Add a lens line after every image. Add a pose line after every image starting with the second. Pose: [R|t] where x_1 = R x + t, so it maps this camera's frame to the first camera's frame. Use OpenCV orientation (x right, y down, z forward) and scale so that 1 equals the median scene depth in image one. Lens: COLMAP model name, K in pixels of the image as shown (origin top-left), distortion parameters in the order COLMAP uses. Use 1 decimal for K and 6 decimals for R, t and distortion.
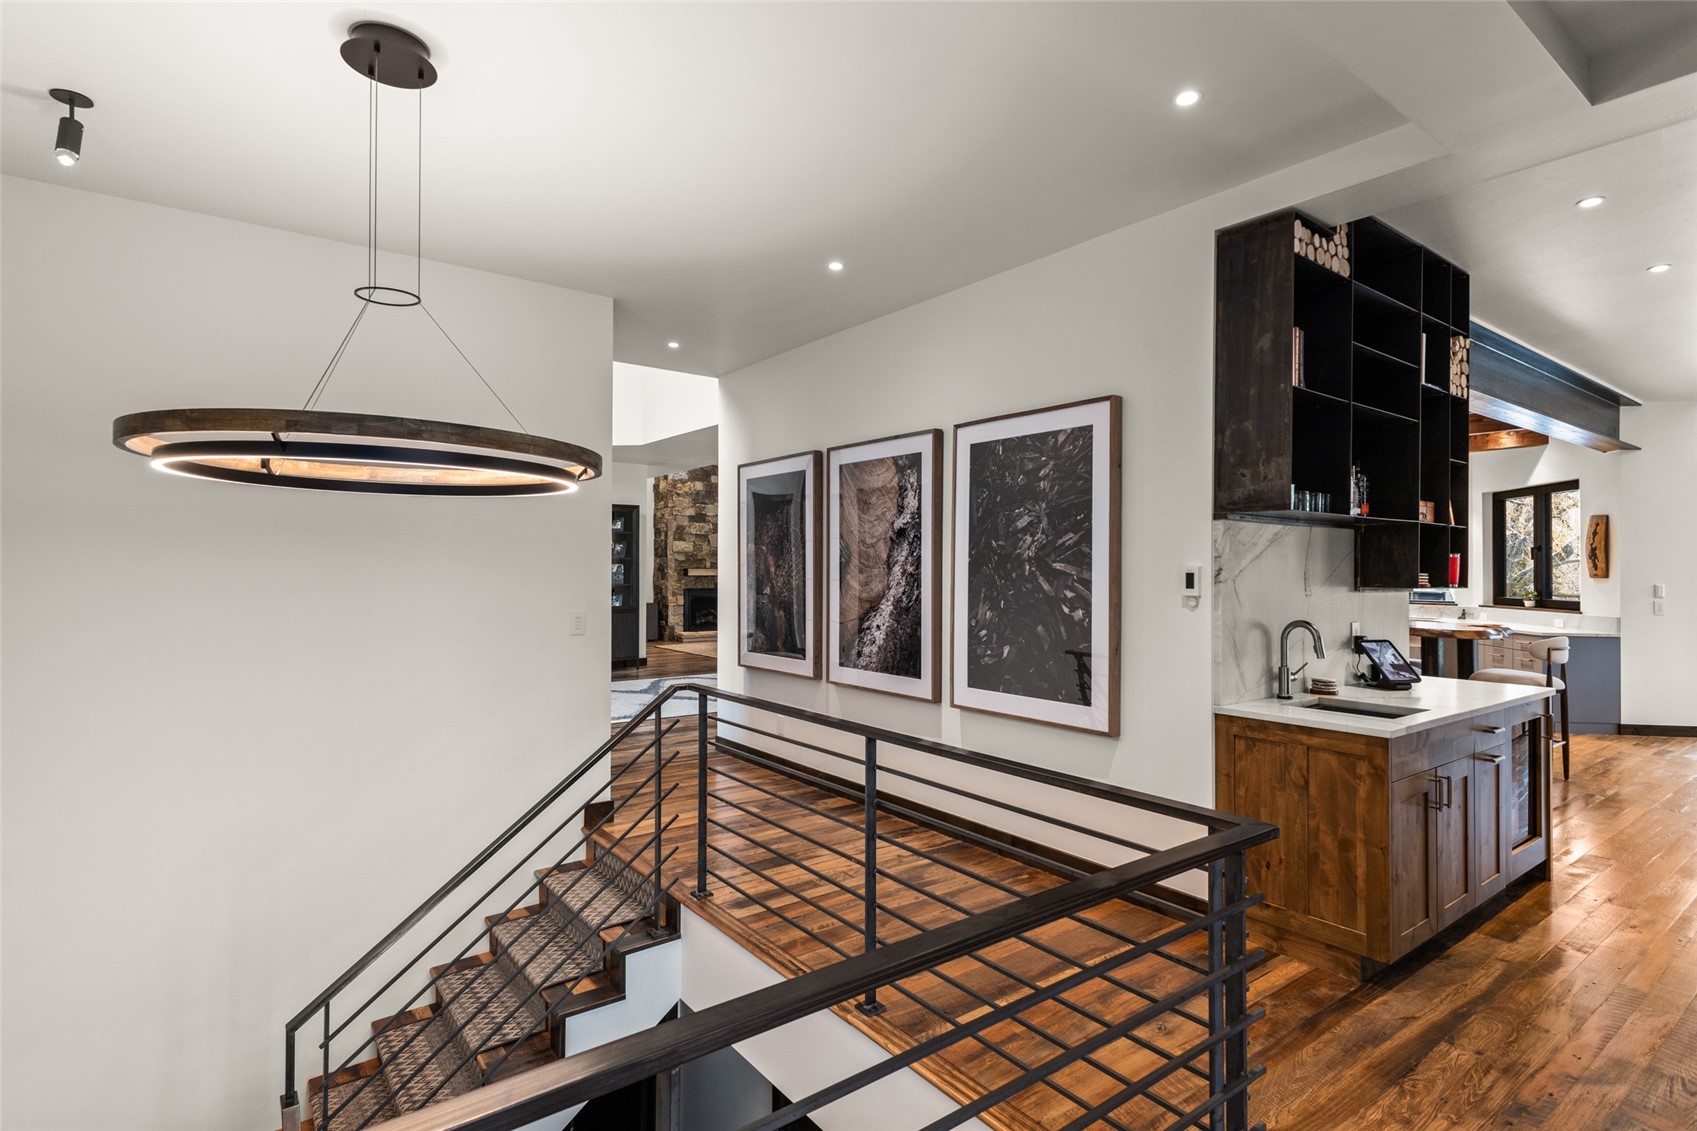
lens RADIAL K [[857.0, 0, 848.5], [0, 857.0, 569.9], [0, 0, 1]] dist [0.000545, 0.000091]
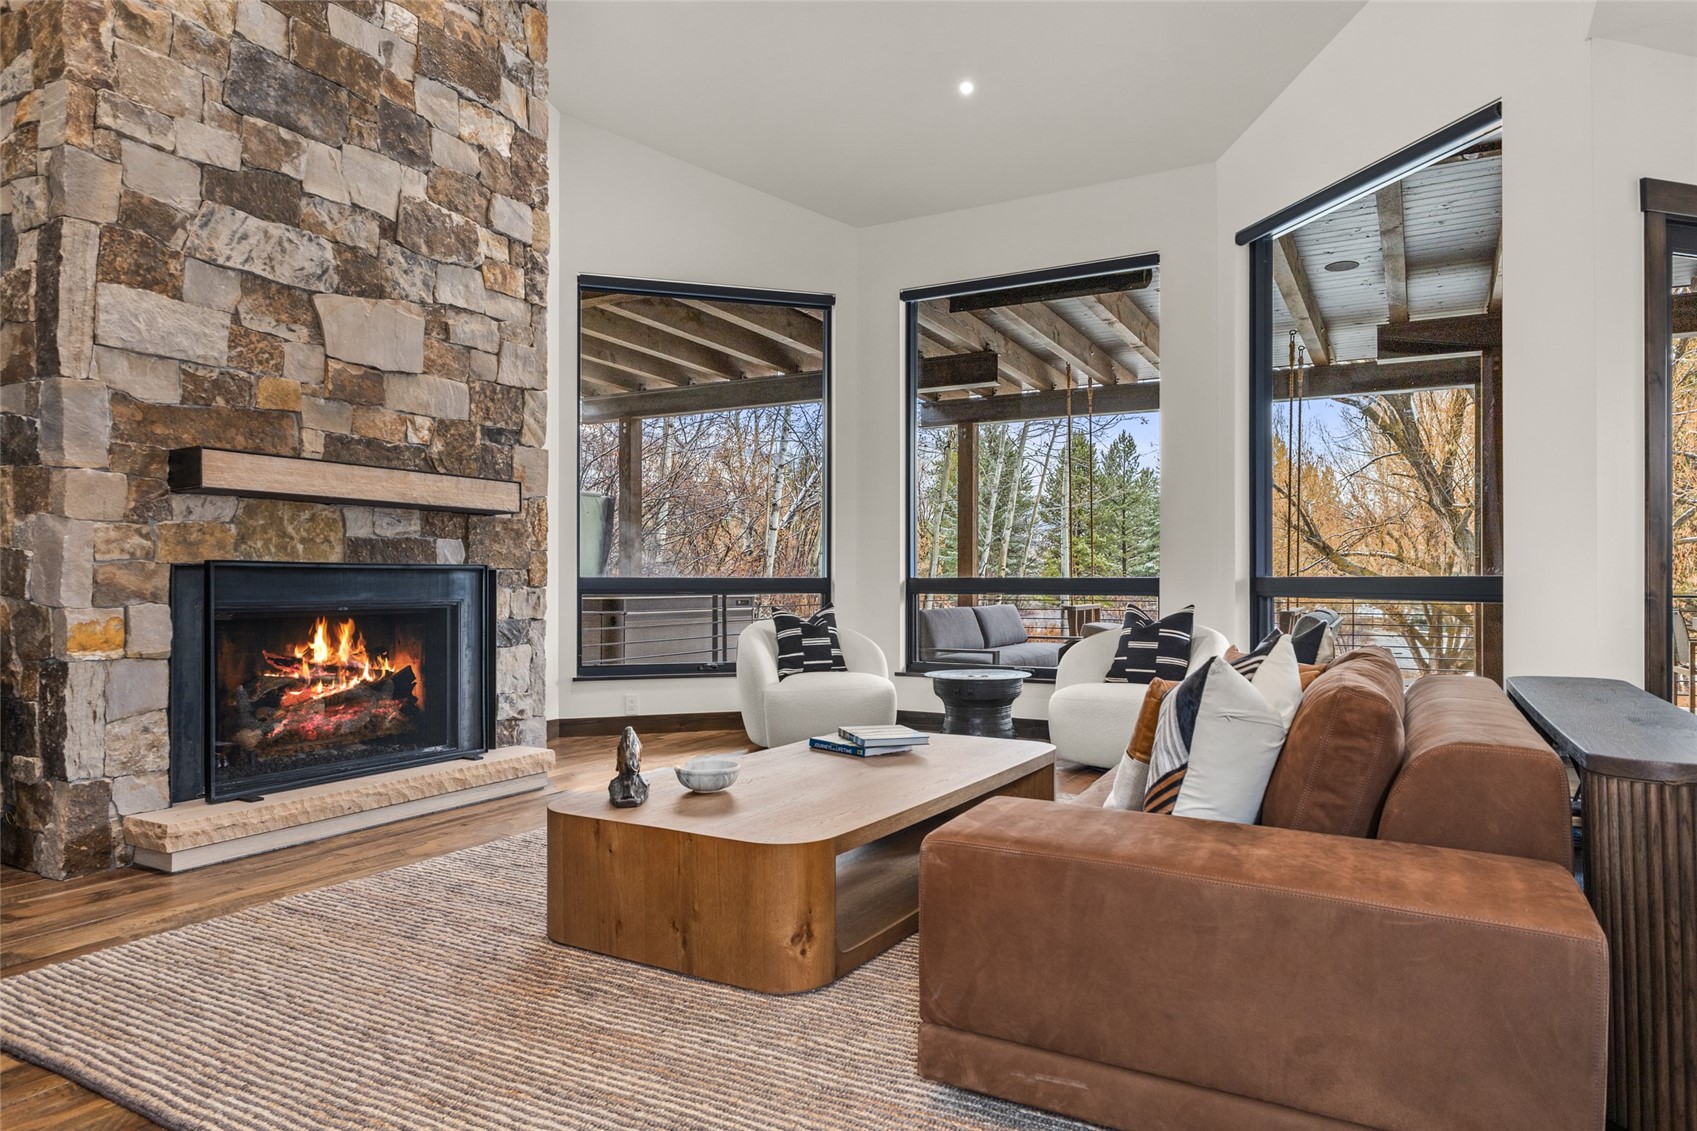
lens RADIAL K [[1070.5, 0, 848.4], [0, 1070.5, 562.6], [0, 0, 1]] dist [0.000357, 0.000050]
pose [[0.918803, -0.000615, 0.394716, -0.150737], [-0.000660, 0.999995, 0.003094, 0.020943], [-0.394716, -0.003104, 0.918798, 0.739709]]
